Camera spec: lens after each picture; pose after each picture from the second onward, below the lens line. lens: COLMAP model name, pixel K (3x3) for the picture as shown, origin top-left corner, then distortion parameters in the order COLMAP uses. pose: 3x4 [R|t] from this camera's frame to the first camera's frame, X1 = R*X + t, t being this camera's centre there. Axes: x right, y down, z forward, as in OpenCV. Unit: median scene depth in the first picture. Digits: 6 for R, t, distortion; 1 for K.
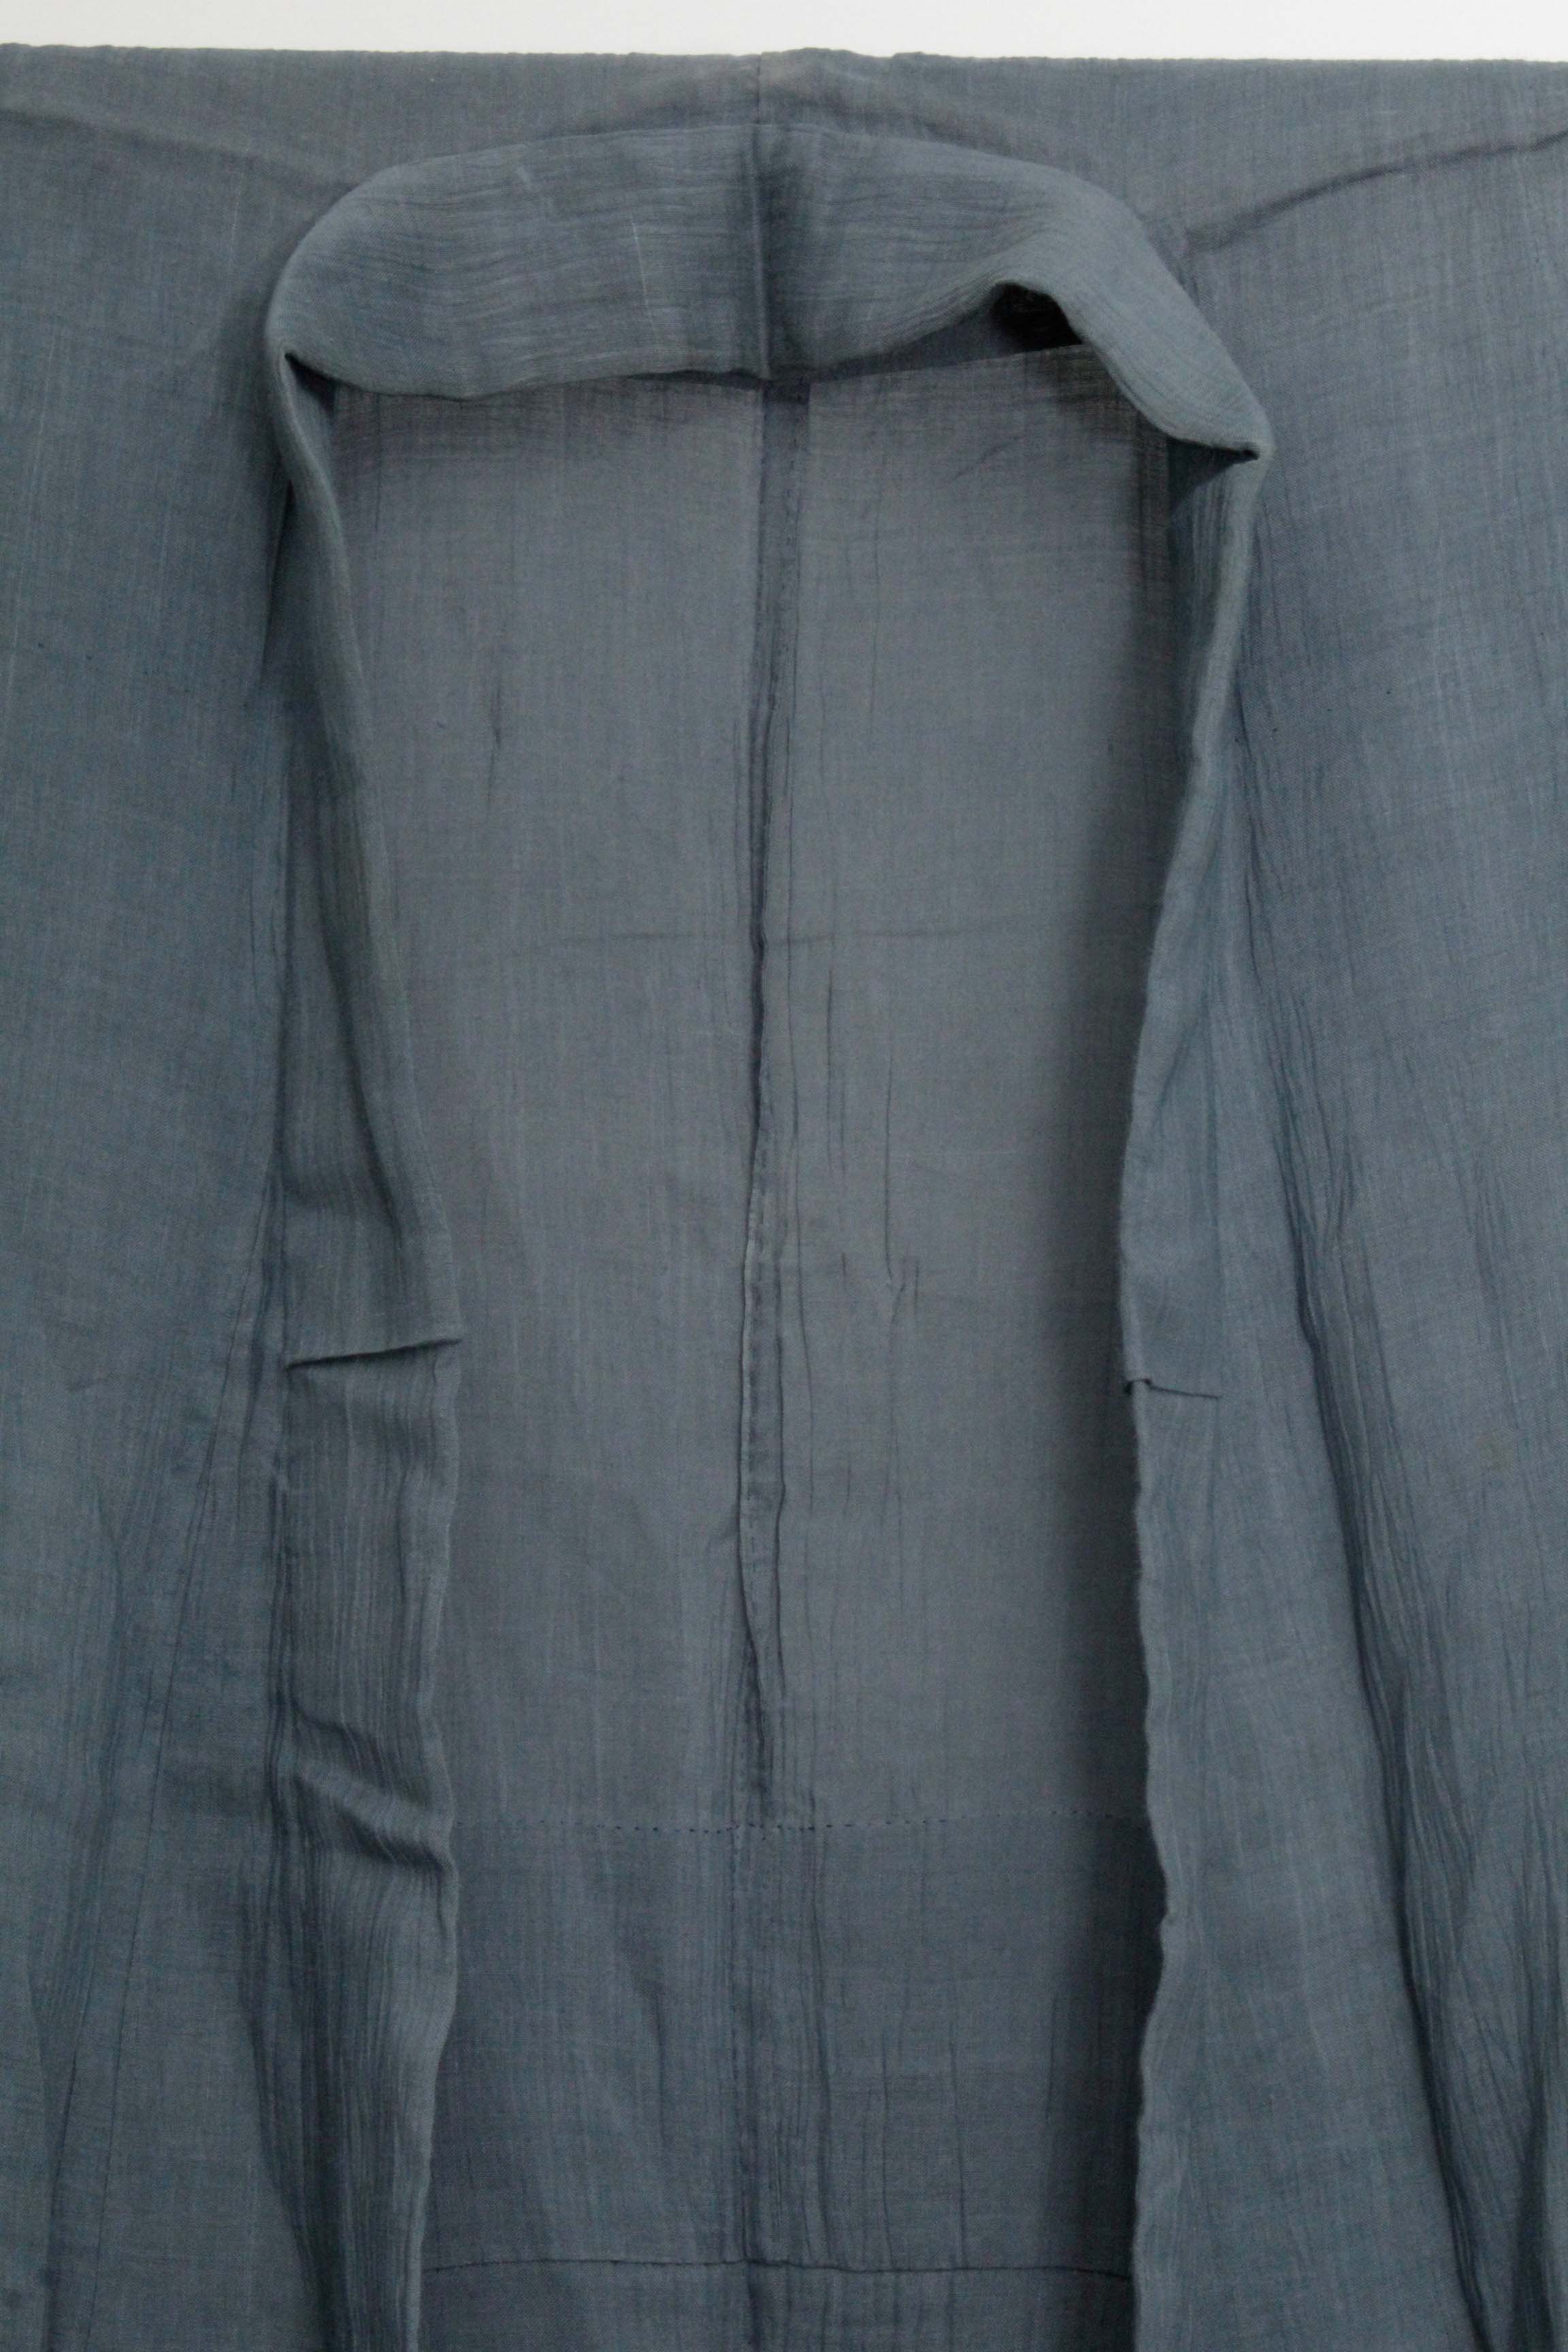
lens RADIAL K [[5405.3, 0, 790.5], [0, 5405.3, 1212.9], [0, 0, 1]] dist [0.049102, 0.602871]
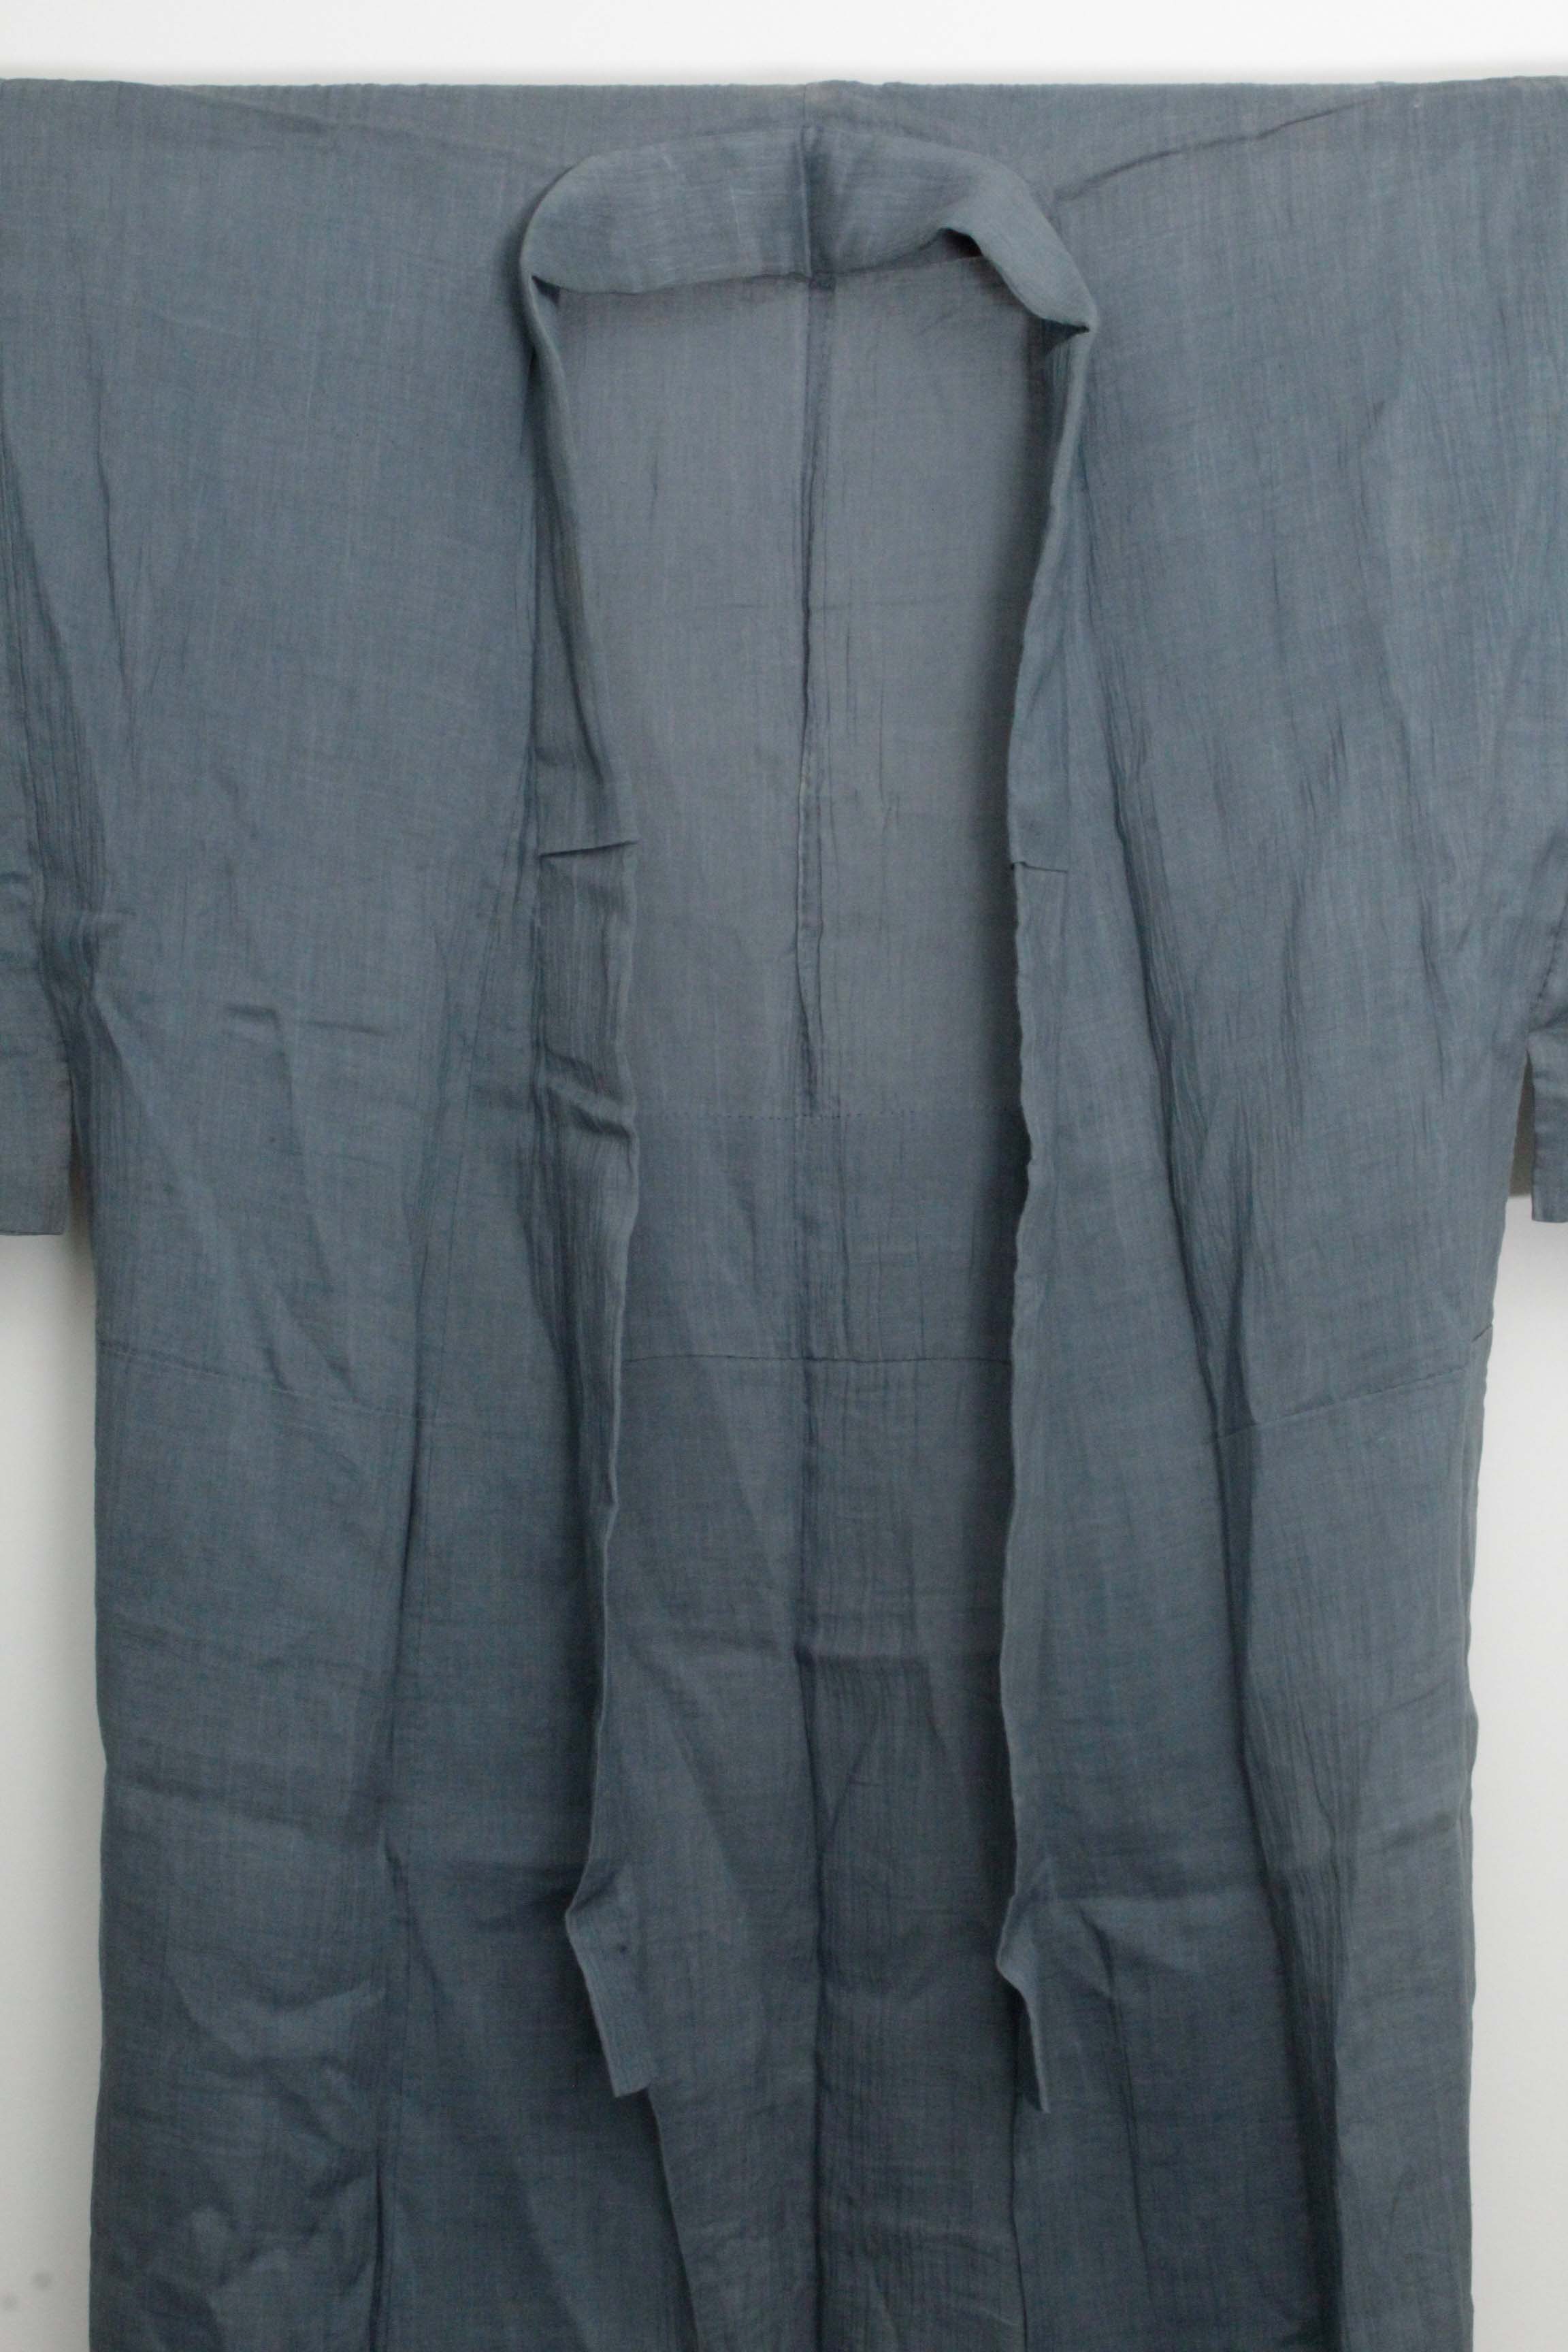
lens RADIAL K [[4193.9, 0, 784.0], [0, 4193.9, 1176.0], [0, 0, 1]] dist [0.018294, 0.182260]
pose [[0.999581, -0.002654, -0.028825, 0.025720], [0.005864, 0.993708, 0.111846, -0.020441], [0.028347, -0.111968, 0.993307, -0.366297]]
